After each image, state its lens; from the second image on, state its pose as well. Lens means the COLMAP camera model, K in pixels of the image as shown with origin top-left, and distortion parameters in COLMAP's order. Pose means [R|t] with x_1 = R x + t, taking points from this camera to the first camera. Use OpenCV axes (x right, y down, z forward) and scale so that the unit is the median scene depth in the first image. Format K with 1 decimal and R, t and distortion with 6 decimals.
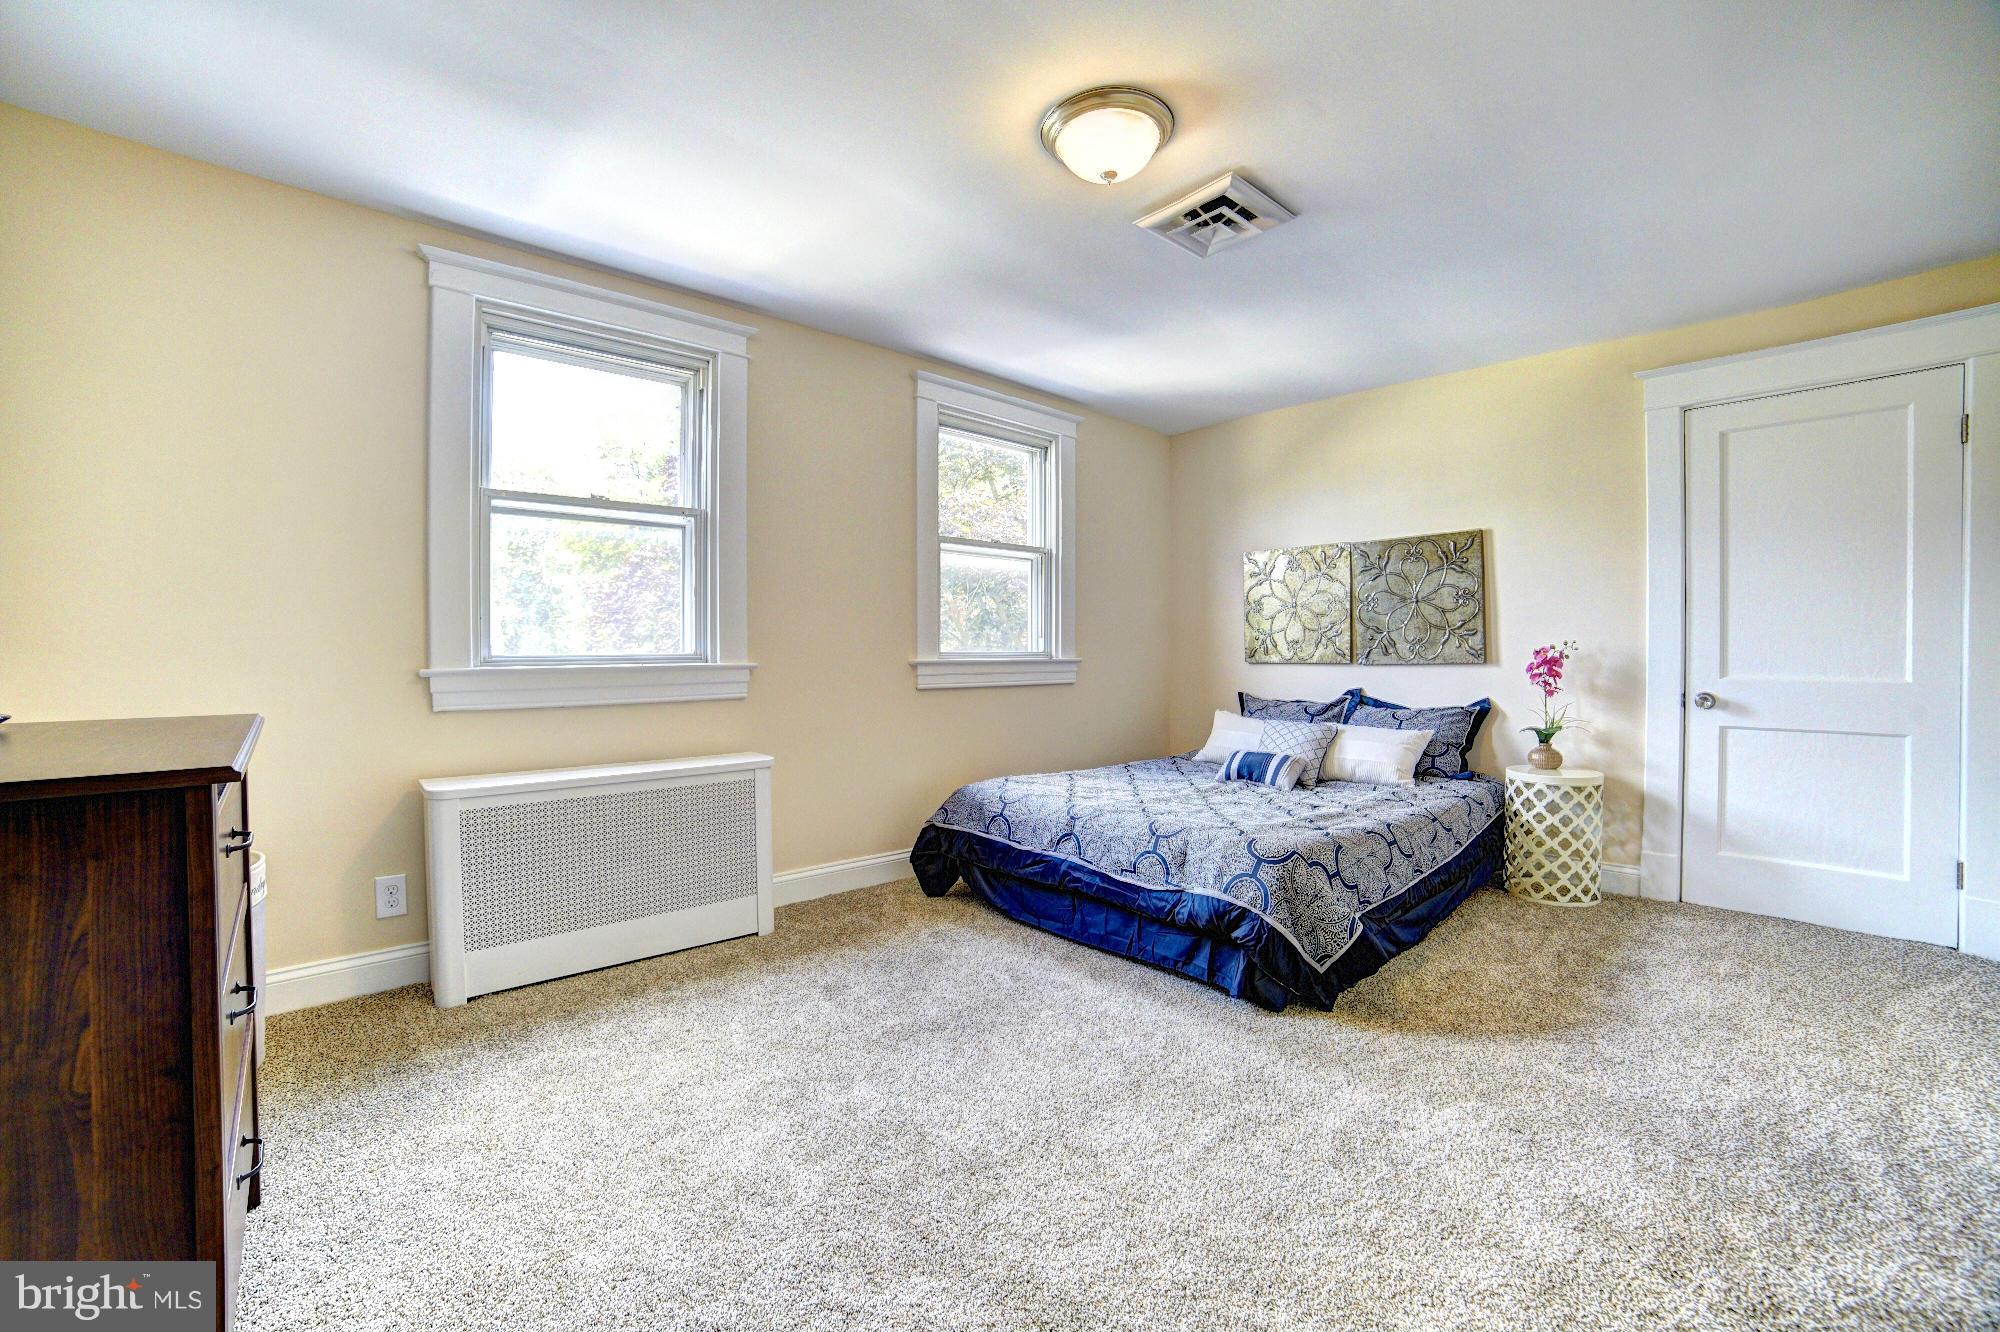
lens RADIAL K [[810.4, 0, 988.6], [0, 810.4, 649.7], [0, 0, 1]] dist [-0.103625, 0.037640]
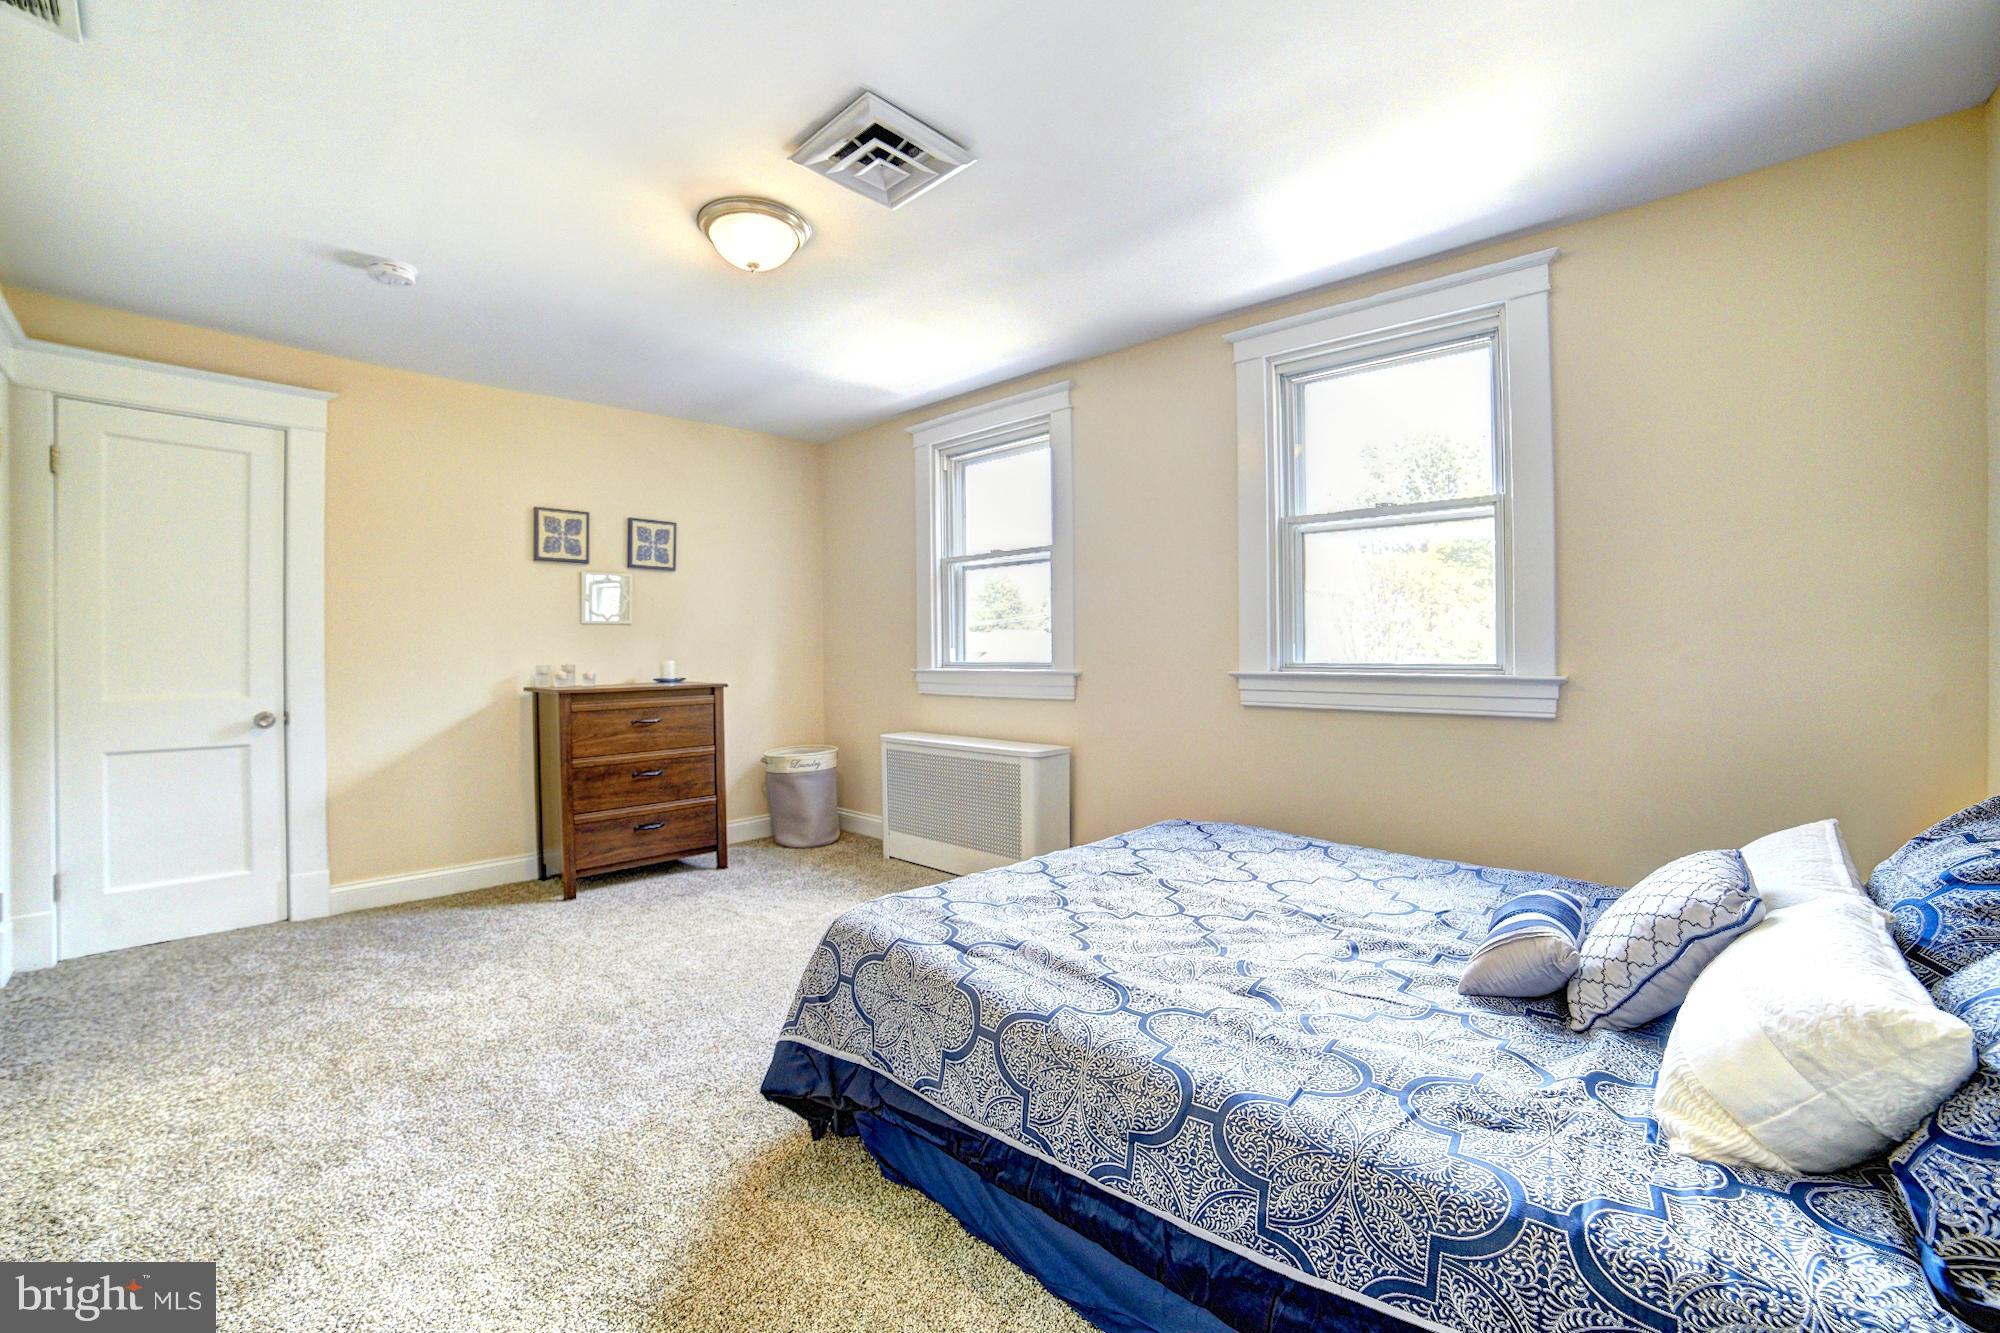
lens RADIAL K [[810.4, 0, 988.6], [0, 810.4, 650.2], [0, 0, 1]] dist [-0.103625, 0.037640]
pose [[0.091918, -0.003836, -0.995759, 0.618077], [0.001075, 0.999992, -0.003753, -0.005406], [0.995766, -0.000726, 0.091922, 0.560049]]
